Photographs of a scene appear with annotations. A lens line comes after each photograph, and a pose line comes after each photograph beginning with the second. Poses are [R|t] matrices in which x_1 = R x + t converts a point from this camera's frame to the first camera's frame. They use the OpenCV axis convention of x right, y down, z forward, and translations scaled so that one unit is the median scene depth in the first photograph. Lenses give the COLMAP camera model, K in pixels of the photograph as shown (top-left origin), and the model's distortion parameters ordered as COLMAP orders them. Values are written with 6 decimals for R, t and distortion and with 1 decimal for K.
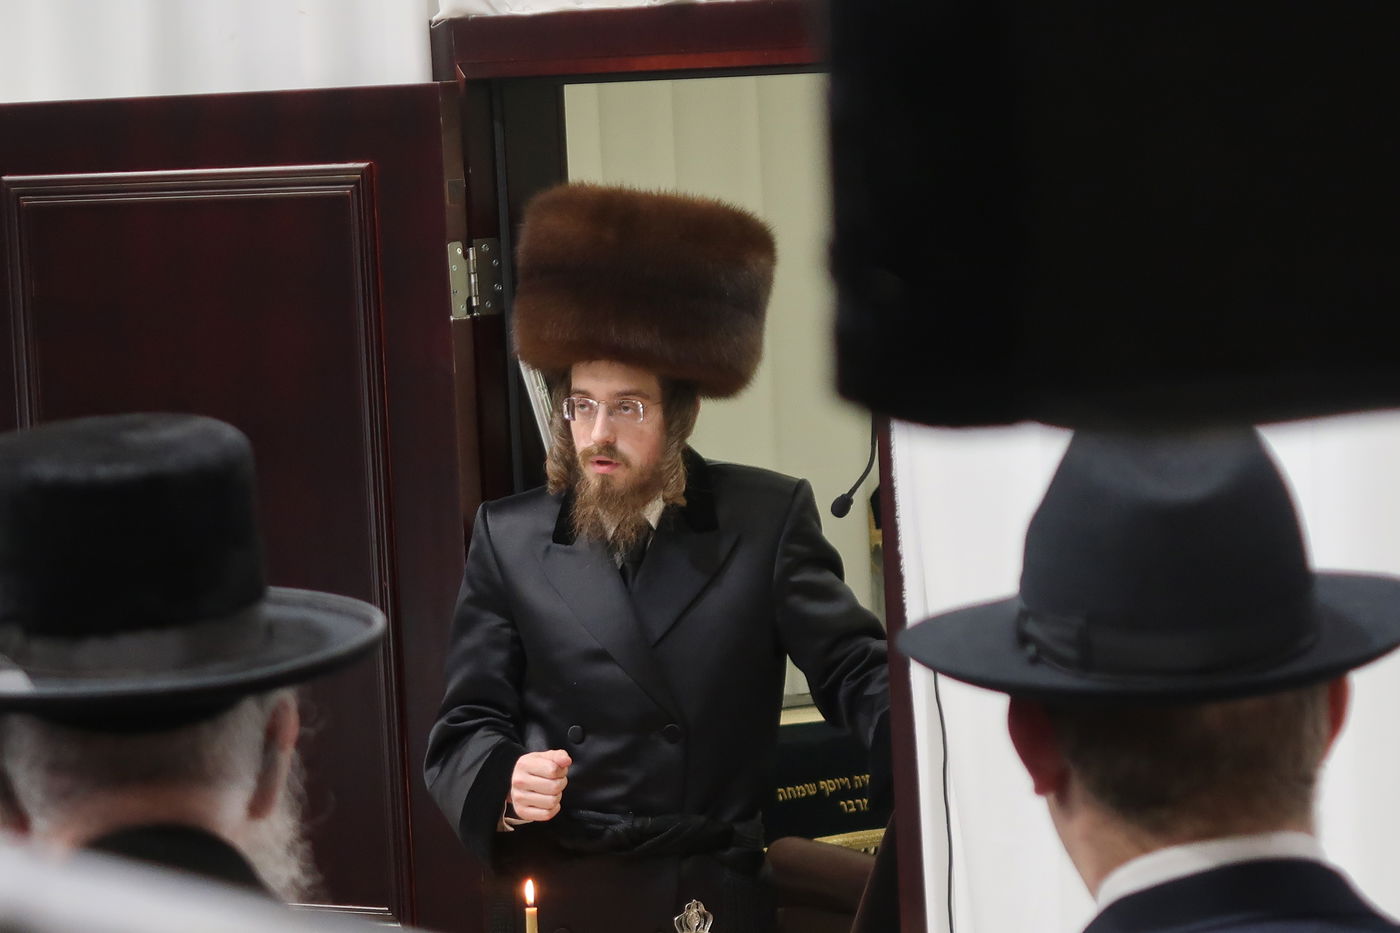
lens RADIAL K [[3302.8, 0, 698.8], [0, 3302.8, 467.4], [0, 0, 1]] dist [-0.186196, 0.000000]
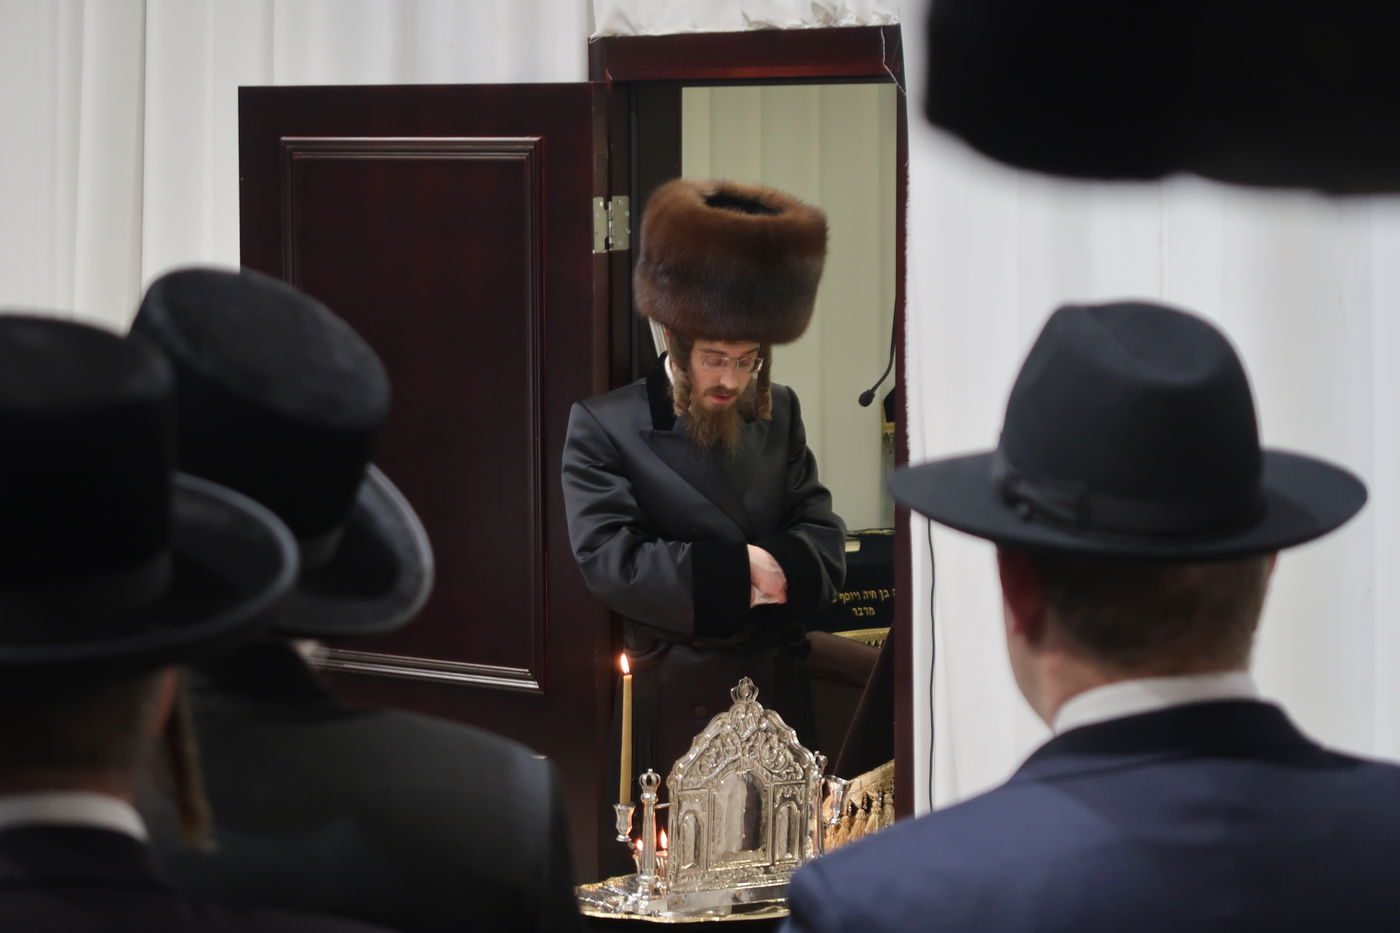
lens RADIAL K [[3109.6, 0, 703.6], [0, 3109.6, 471.7], [0, 0, 1]] dist [-0.178835, 0.000000]
pose [[0.998642, 0.050262, -0.013734, -0.005669], [-0.049542, 0.997593, 0.048511, -0.018230], [0.016139, -0.047765, 0.998728, -0.318879]]
